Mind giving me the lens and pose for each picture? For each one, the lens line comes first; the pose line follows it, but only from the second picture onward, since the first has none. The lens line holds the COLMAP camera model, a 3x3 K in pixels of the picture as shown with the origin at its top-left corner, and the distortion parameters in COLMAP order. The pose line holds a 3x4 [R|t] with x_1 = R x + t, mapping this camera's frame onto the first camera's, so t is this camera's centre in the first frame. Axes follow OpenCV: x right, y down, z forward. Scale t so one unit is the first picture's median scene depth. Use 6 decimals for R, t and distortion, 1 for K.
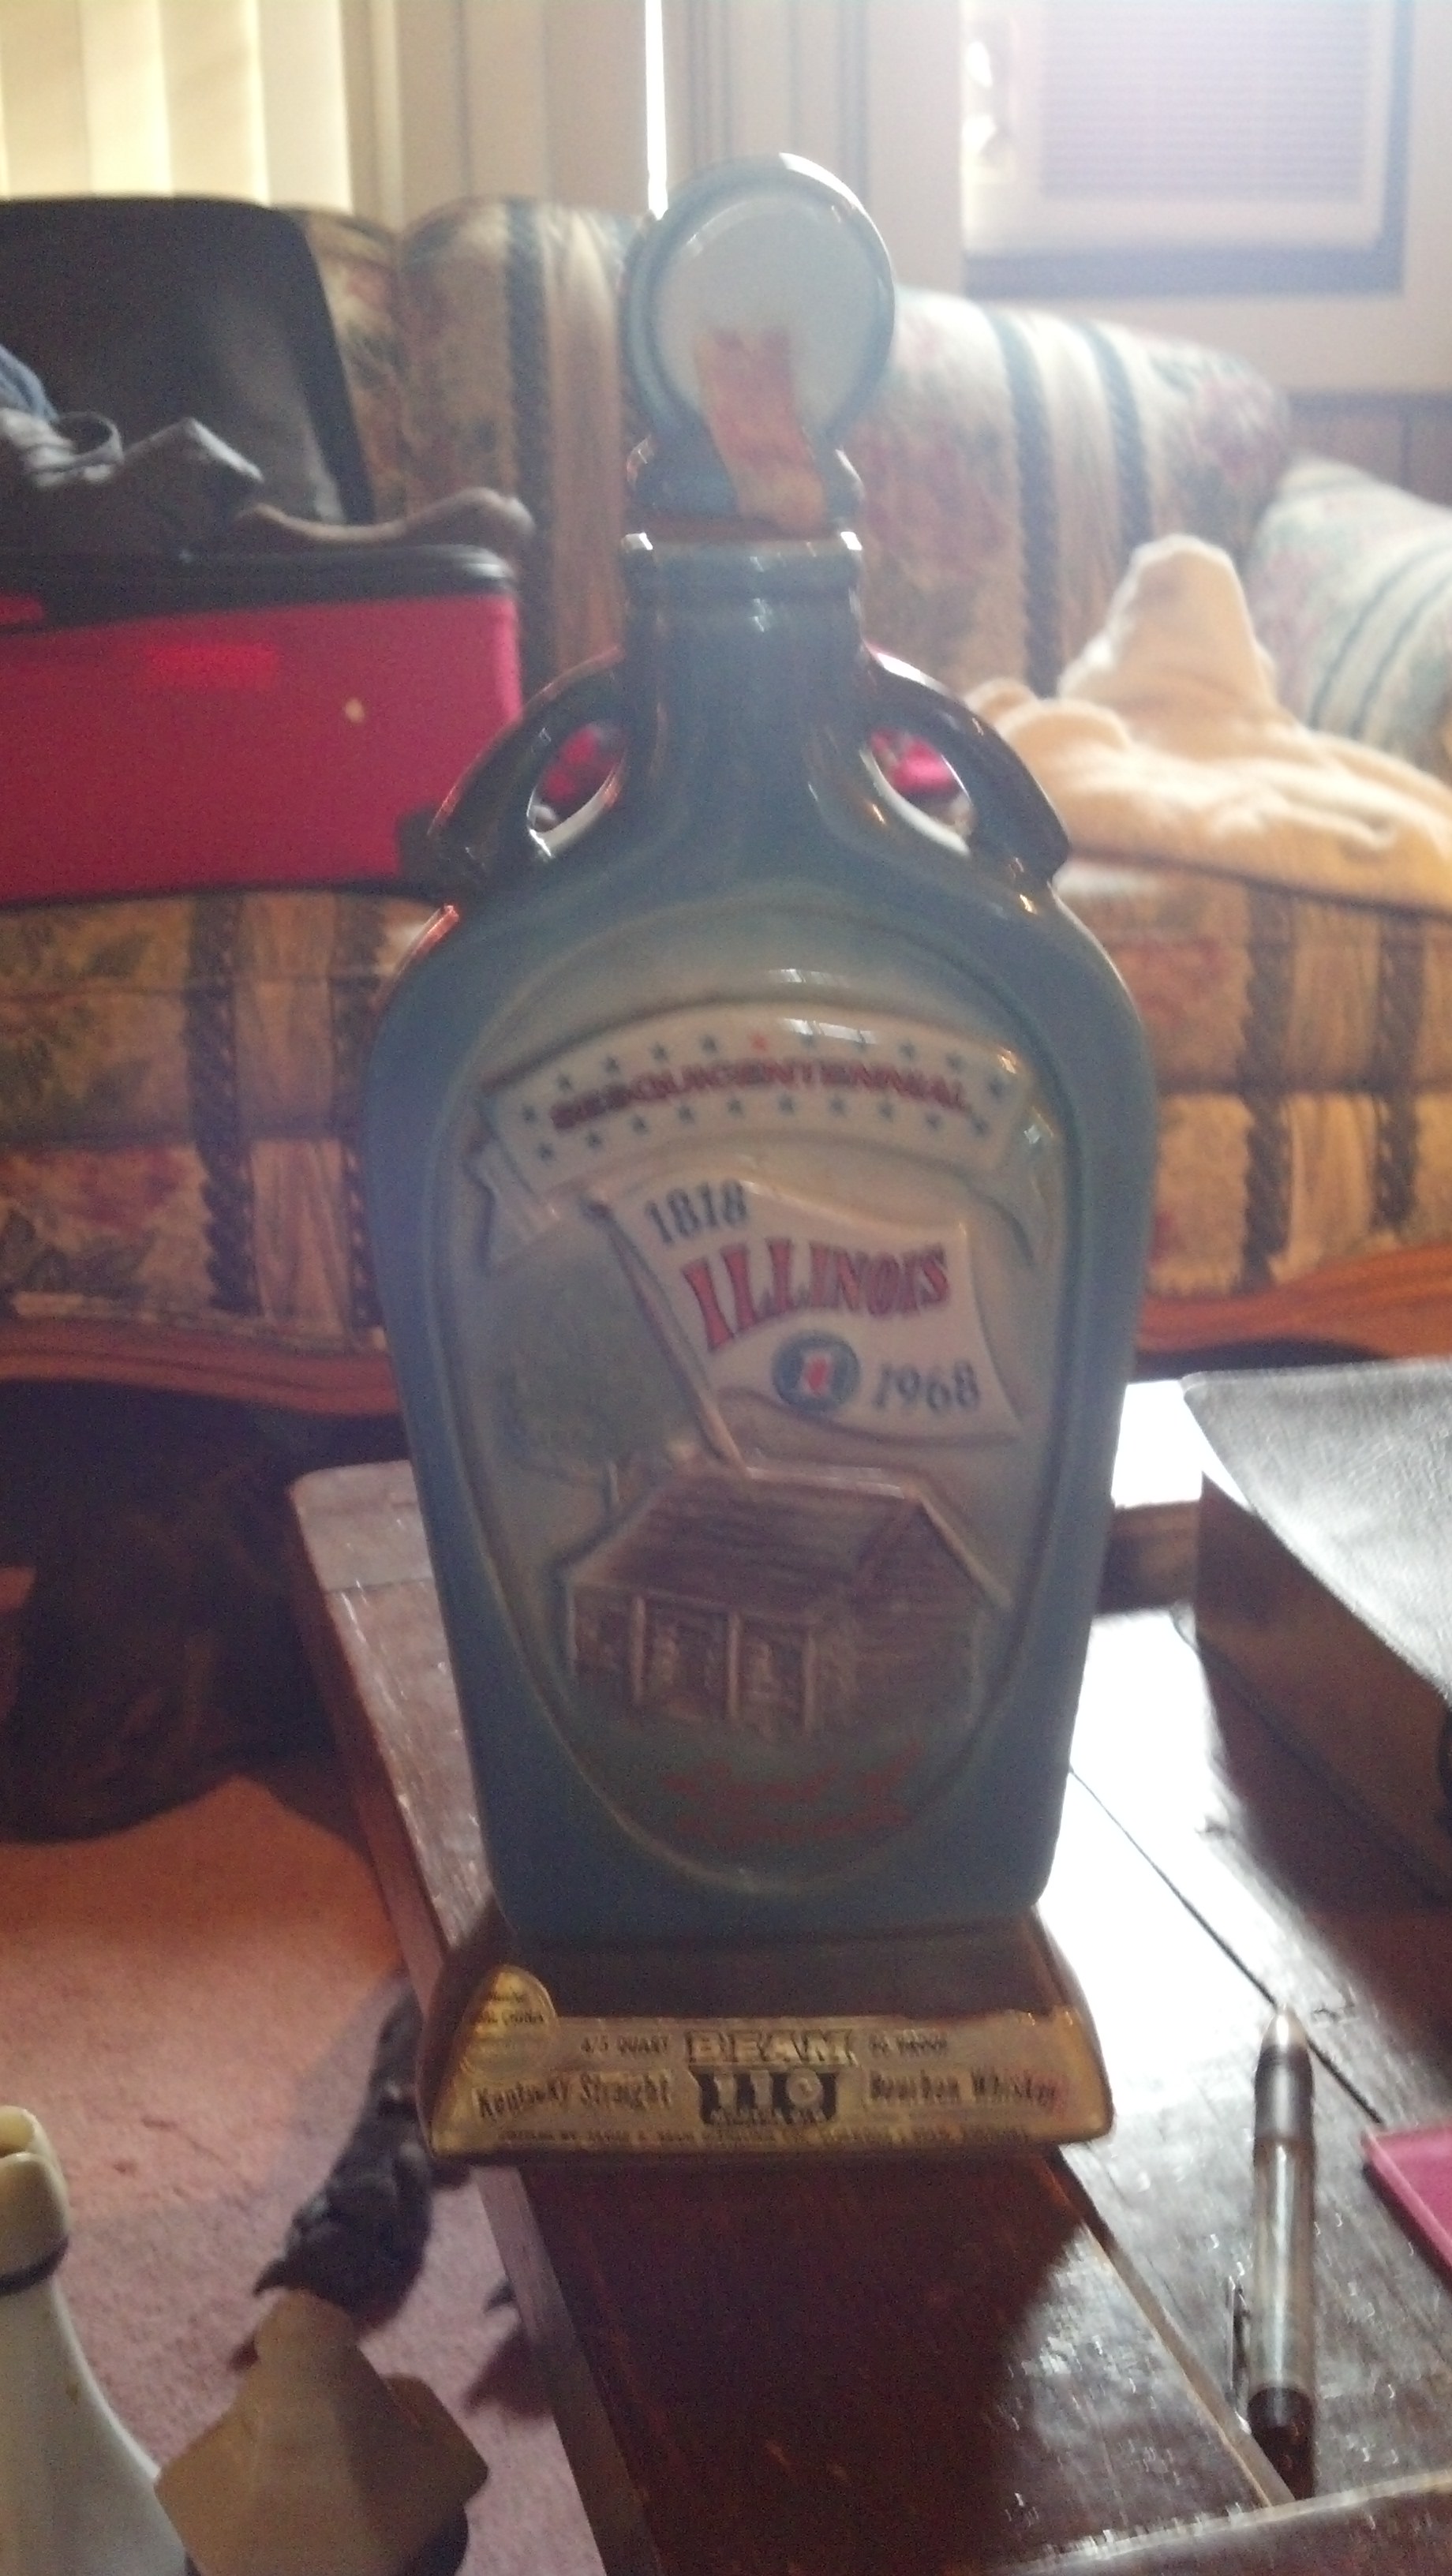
lens RADIAL K [[2844.7, 0, 715.0], [0, 2844.7, 1284.9], [0, 0, 1]] dist [0.137542, -0.495265]
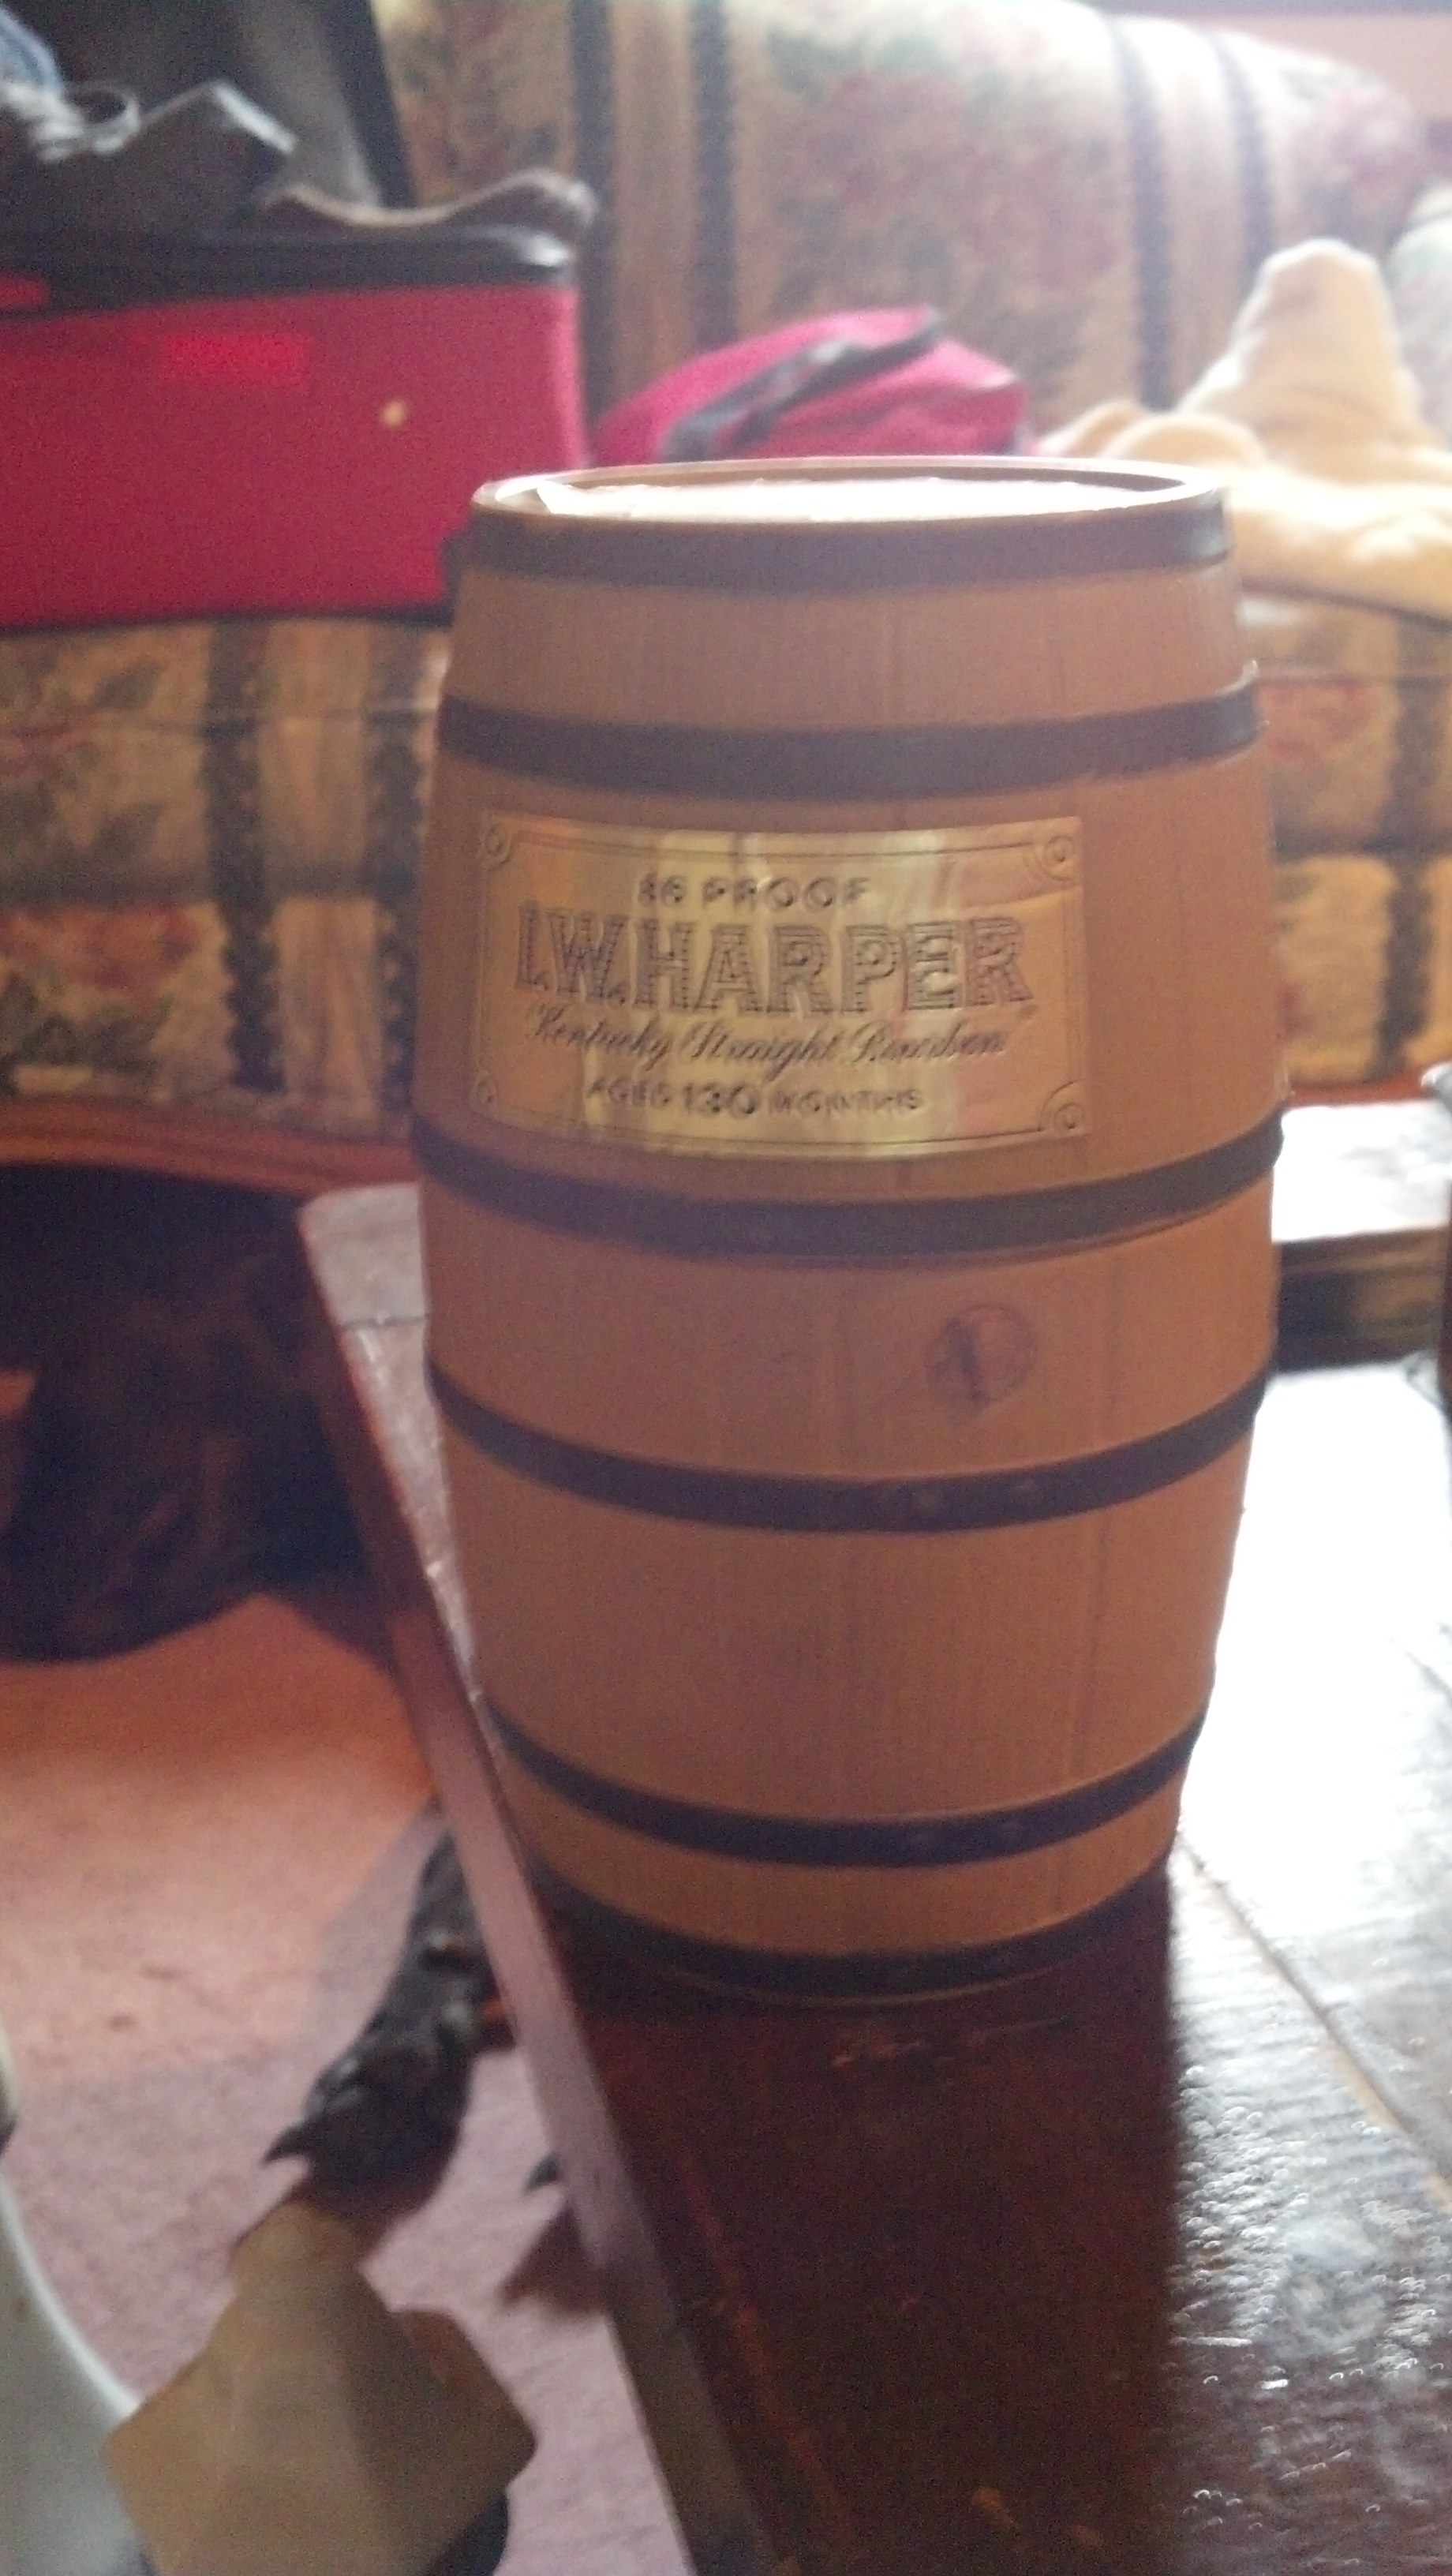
lens RADIAL K [[2852.2, 0, 700.1], [0, 2852.2, 1296.3], [0, 0, 1]] dist [0.107321, -0.407747]
pose [[0.999663, 0.010518, -0.023731, -0.006287], [-0.009268, 0.998594, 0.052188, 0.026384], [0.024247, -0.051951, 0.998355, 0.096909]]
